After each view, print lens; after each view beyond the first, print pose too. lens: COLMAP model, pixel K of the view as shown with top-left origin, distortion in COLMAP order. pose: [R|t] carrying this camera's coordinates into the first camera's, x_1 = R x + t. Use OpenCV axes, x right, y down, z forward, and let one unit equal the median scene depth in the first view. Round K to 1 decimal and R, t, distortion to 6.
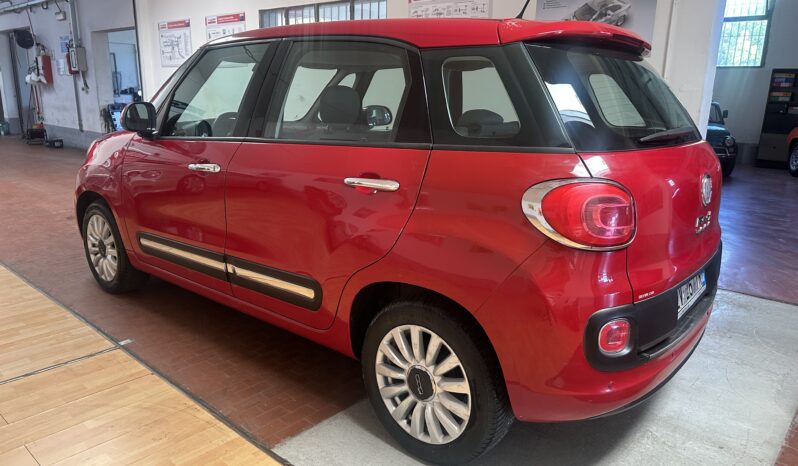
lens RADIAL K [[568.4, 0, 399.0], [0, 568.4, 233.0], [0, 0, 1]] dist [0.111747, -0.208249]
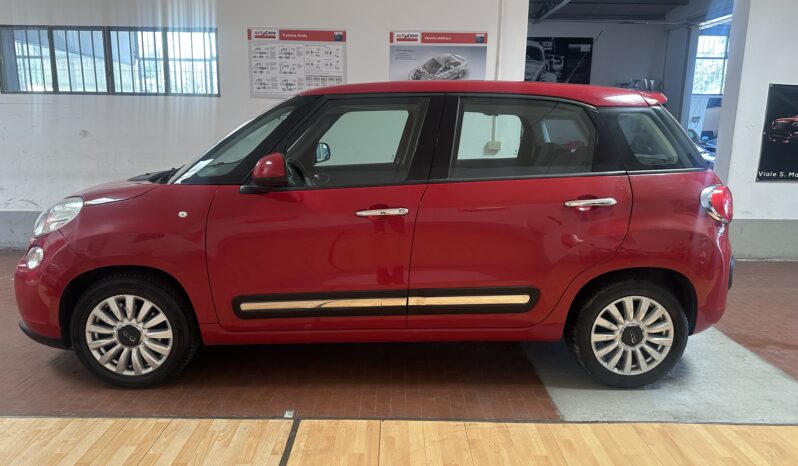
lens RADIAL K [[568.4, 0, 399.0], [0, 568.4, 233.0], [0, 0, 1]] dist [0.111747, -0.208249]
pose [[0.738617, -0.140029, 0.659421, -0.984239], [0.163344, 0.986214, 0.026463, -0.096088], [-0.654036, 0.088166, 0.751308, 0.197596]]
